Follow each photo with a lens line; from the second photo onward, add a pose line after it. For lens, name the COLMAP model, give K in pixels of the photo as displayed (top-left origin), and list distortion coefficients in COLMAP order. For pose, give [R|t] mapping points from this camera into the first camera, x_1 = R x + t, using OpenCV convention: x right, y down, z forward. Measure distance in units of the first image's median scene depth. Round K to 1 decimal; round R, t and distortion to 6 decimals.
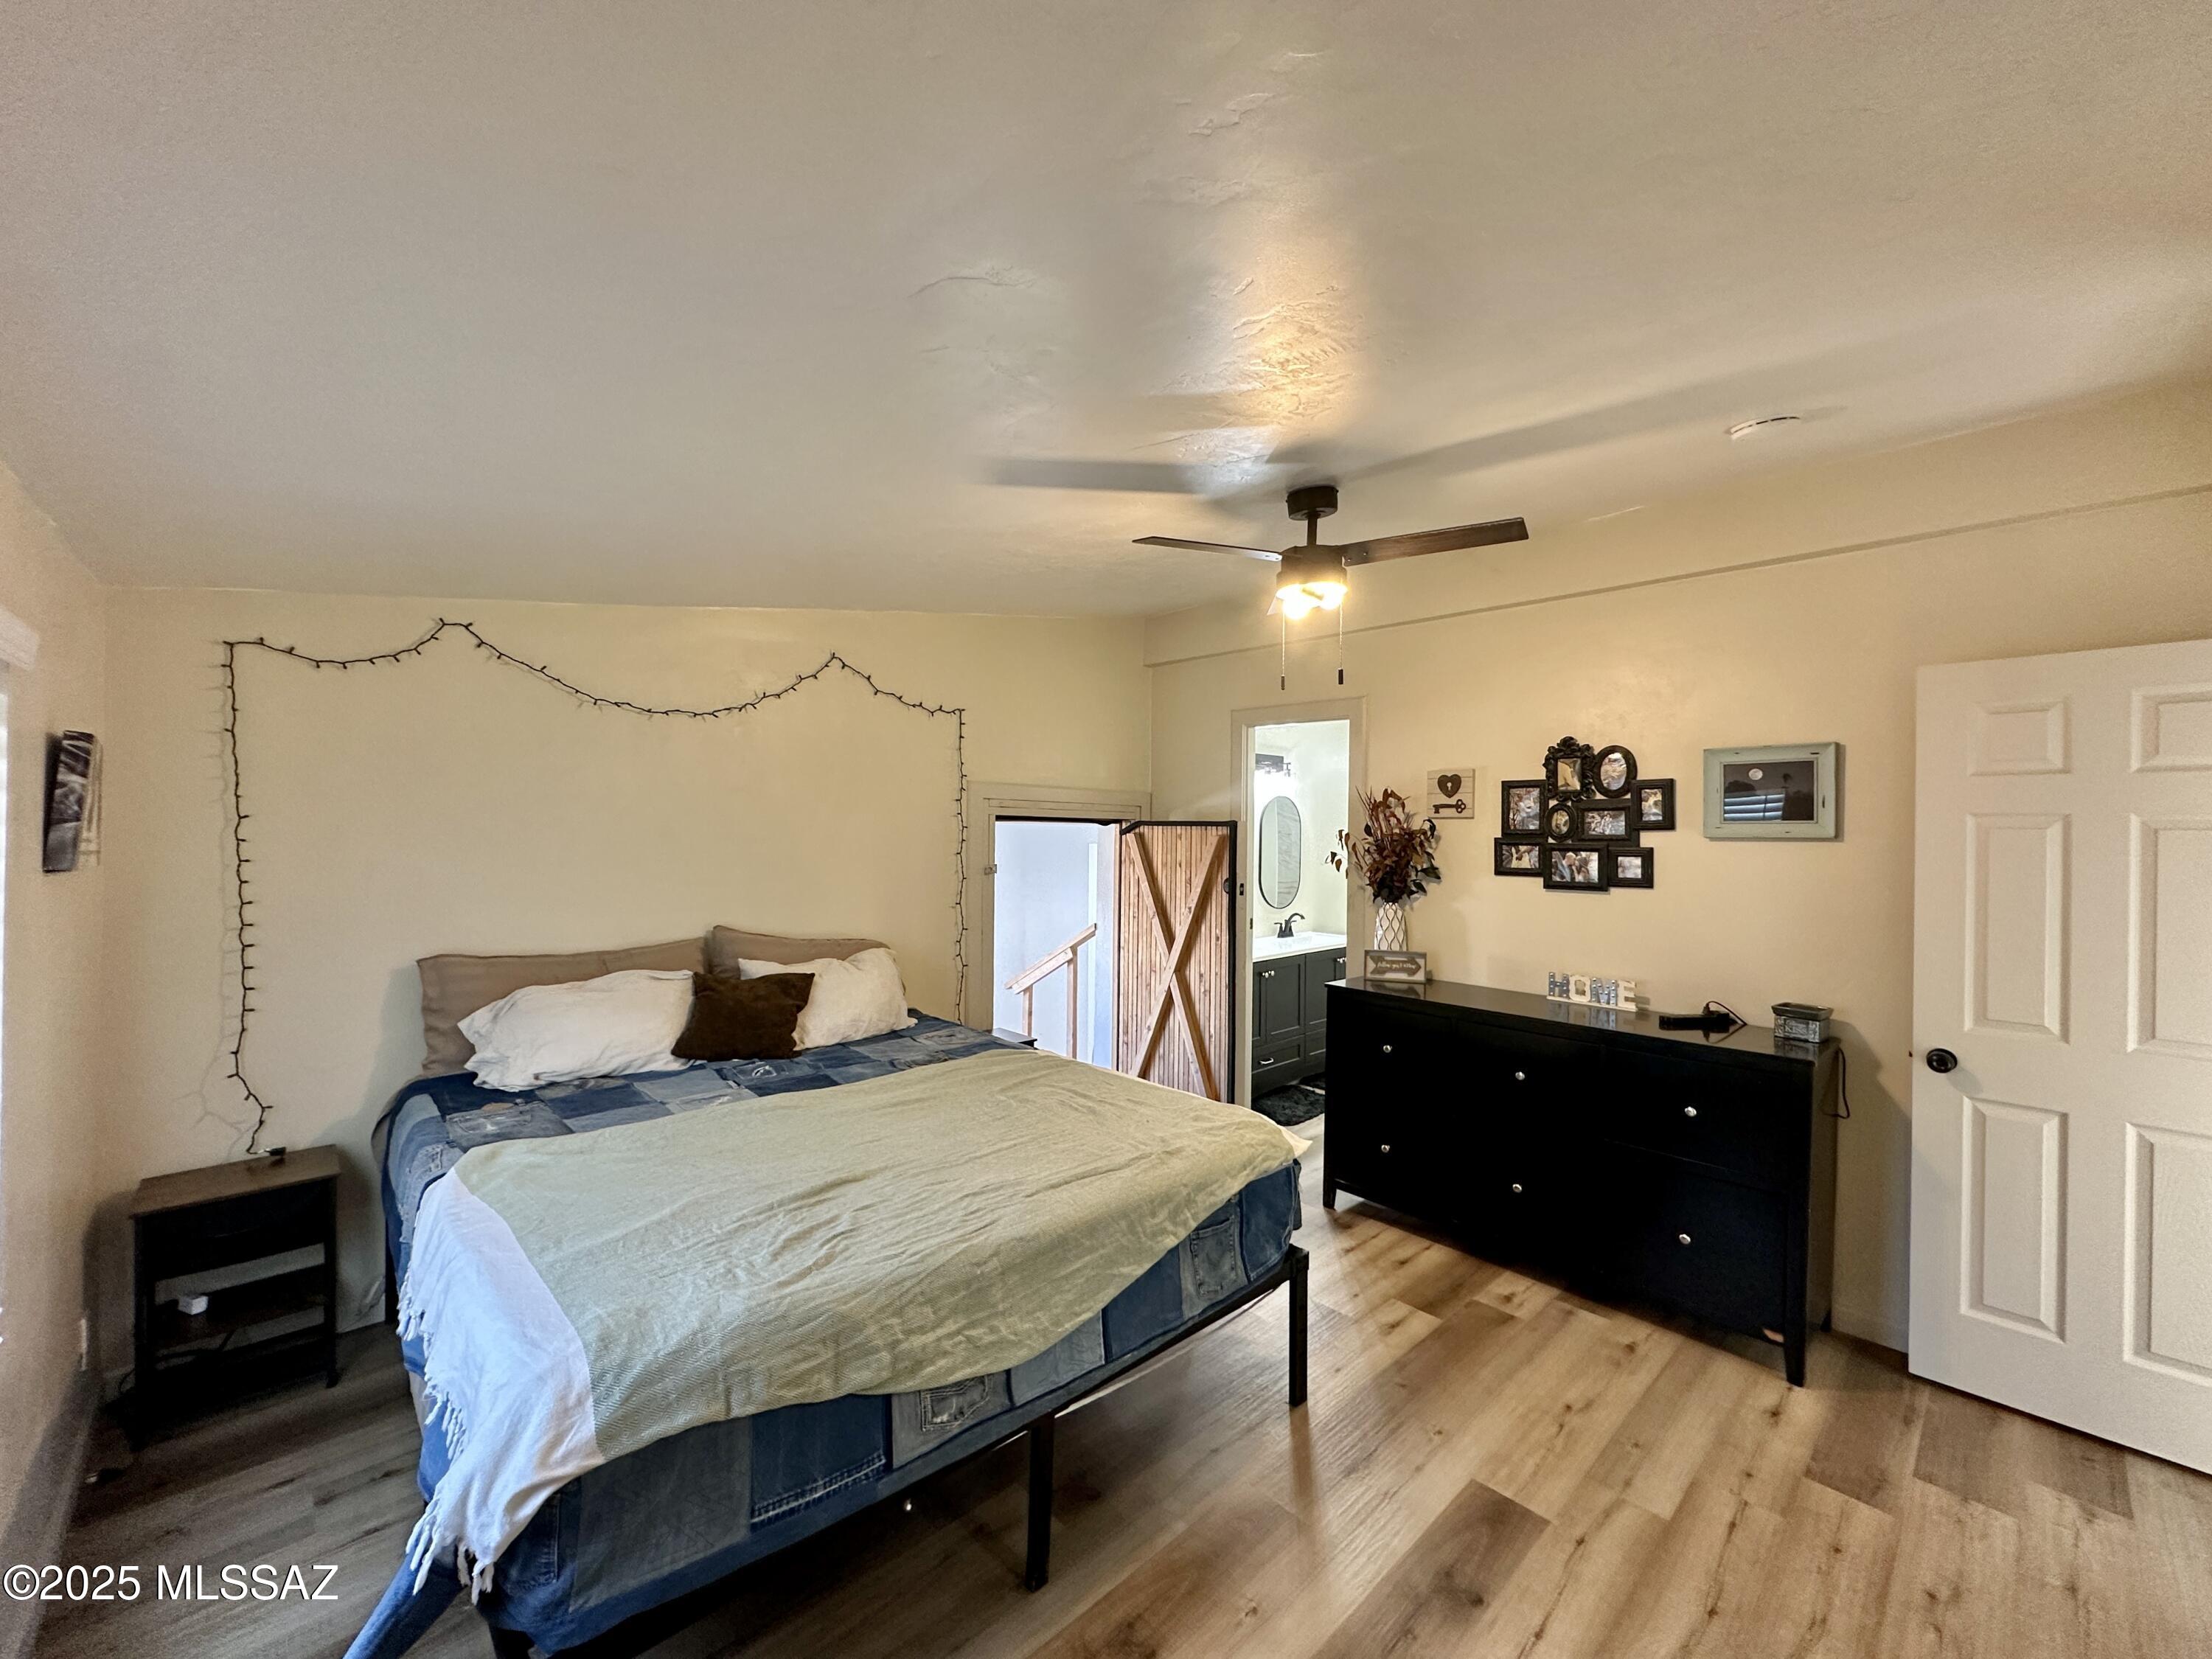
lens RADIAL K [[878.8, 0, 1107.7], [0, 878.8, 829.0], [0, 0, 1]] dist [-0.004676, 0.001103]
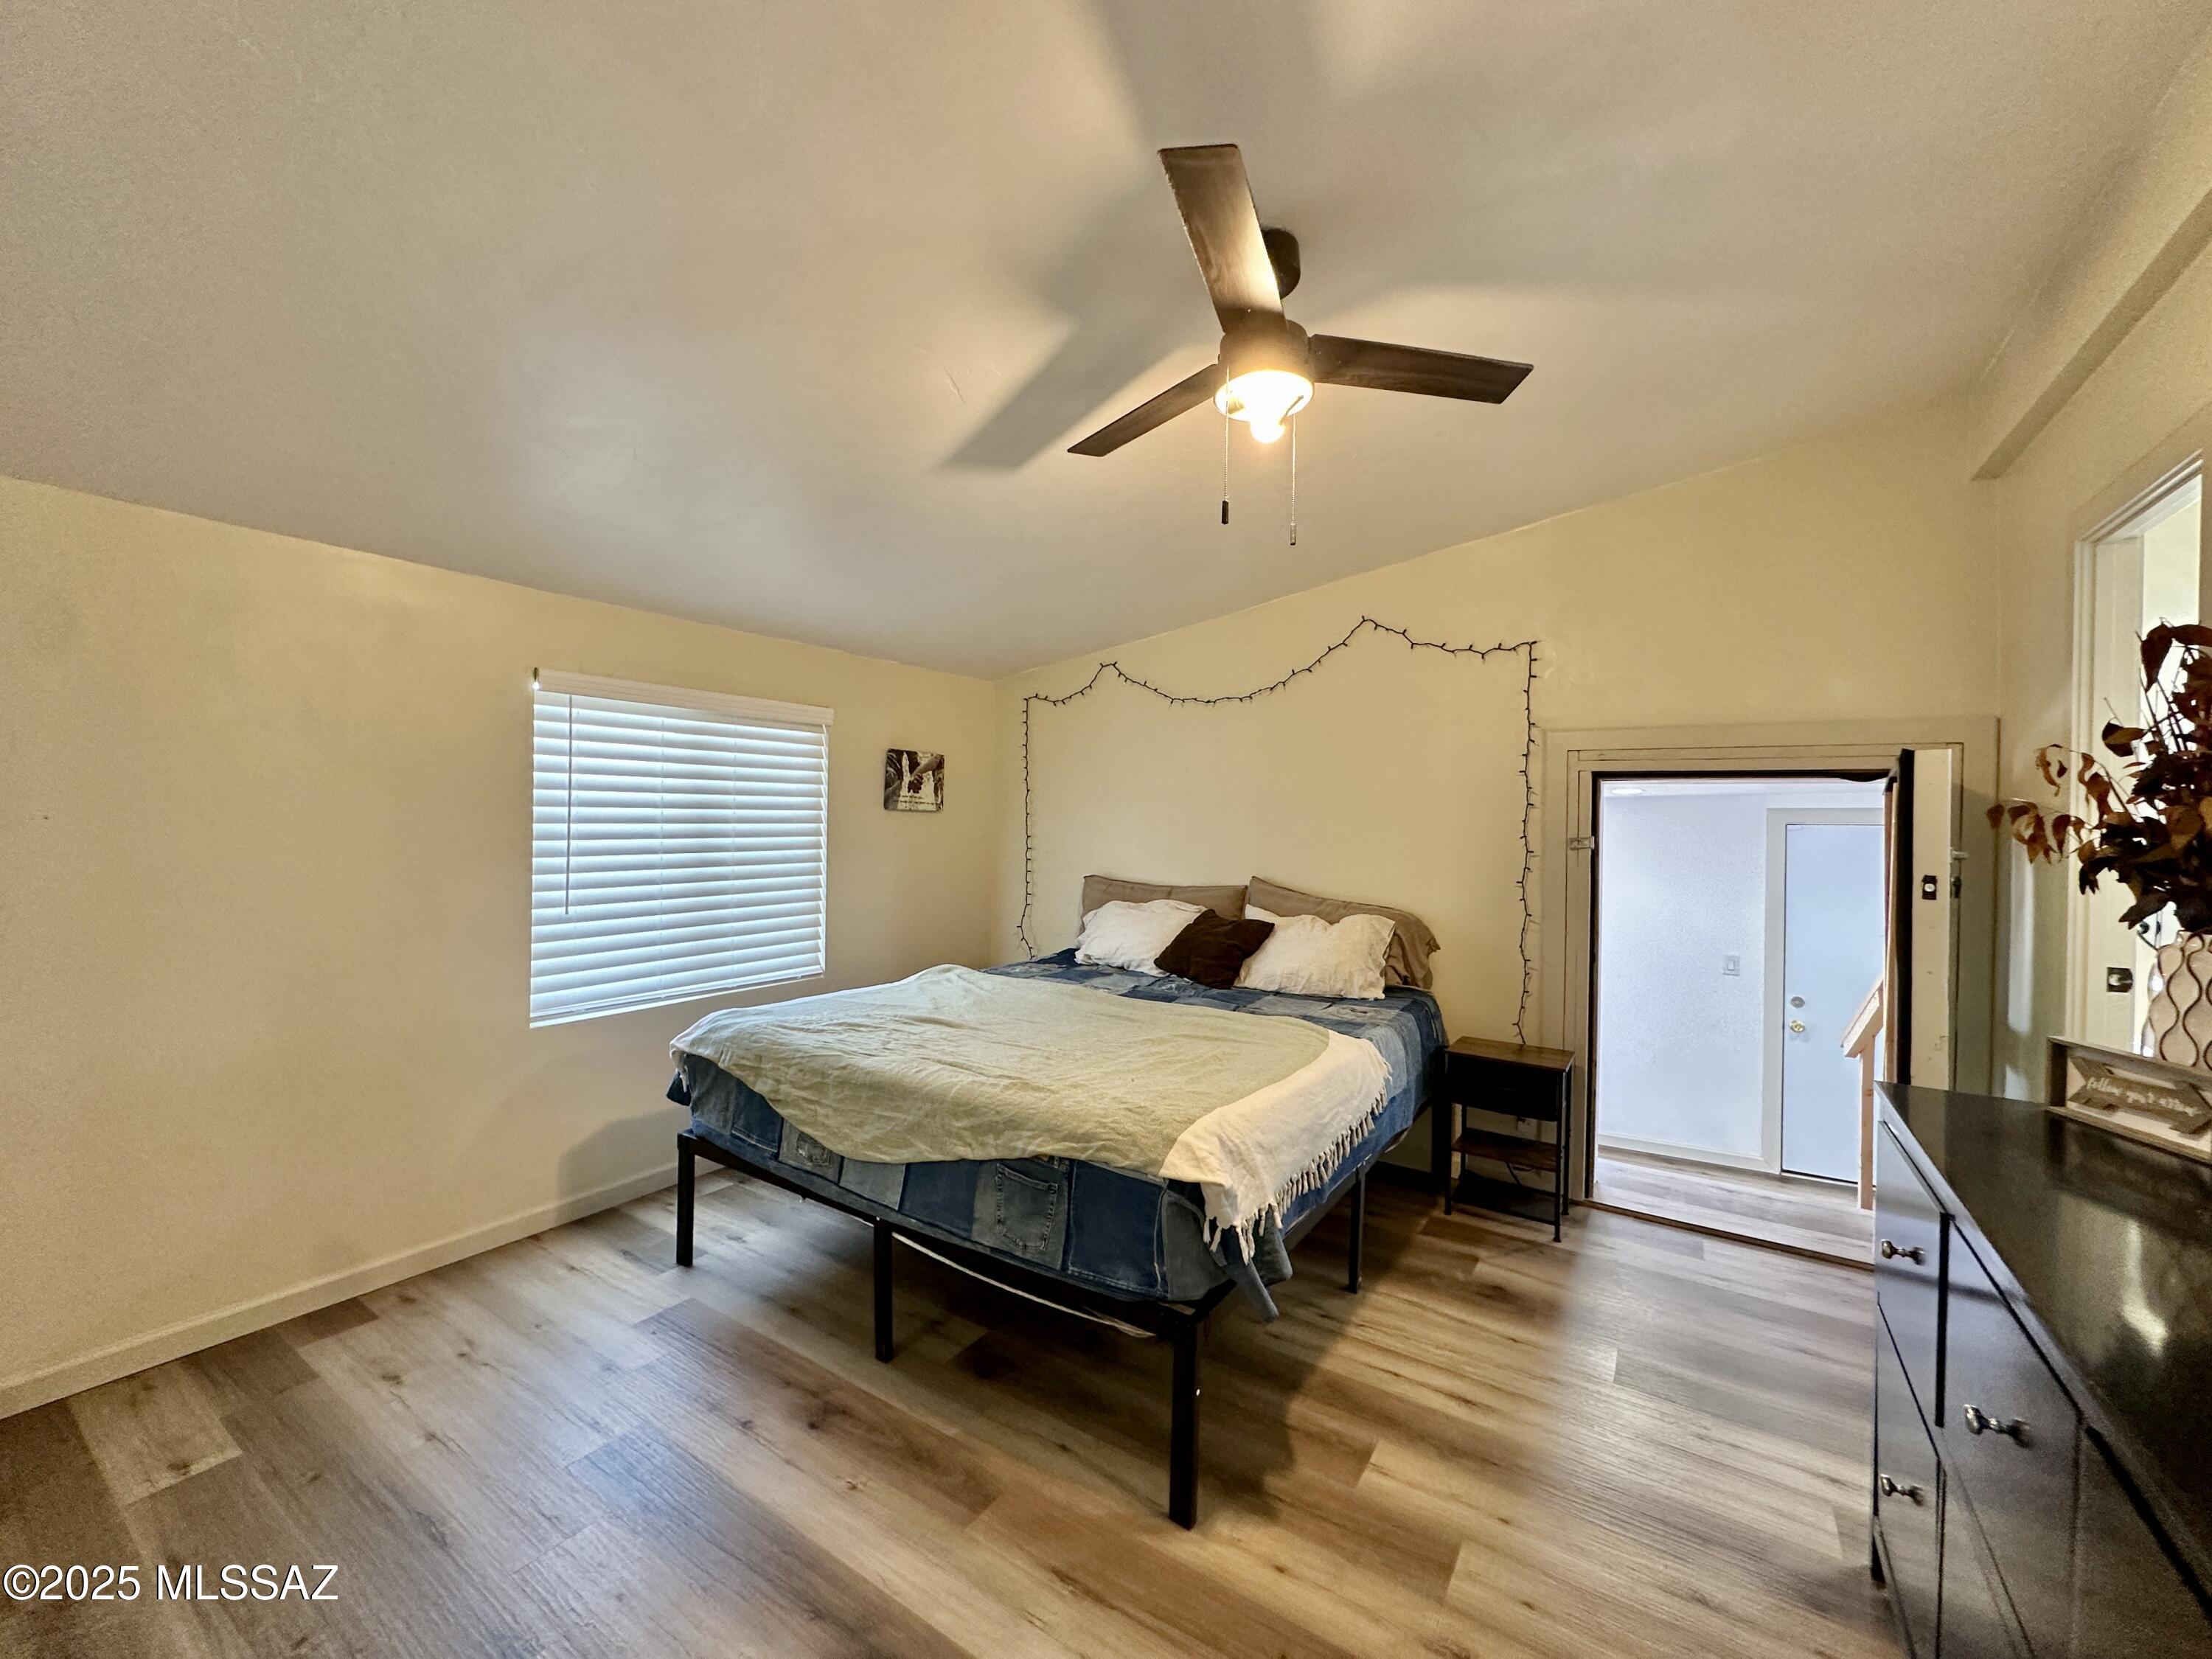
lens RADIAL K [[878.8, 0, 1107.7], [0, 878.8, 829.0], [0, 0, 1]] dist [-0.004676, 0.001103]
pose [[0.231615, -0.001968, -0.972806, 0.880200], [-0.015577, 0.999862, -0.005732, 0.076490], [0.972683, 0.016481, 0.231552, 0.729406]]
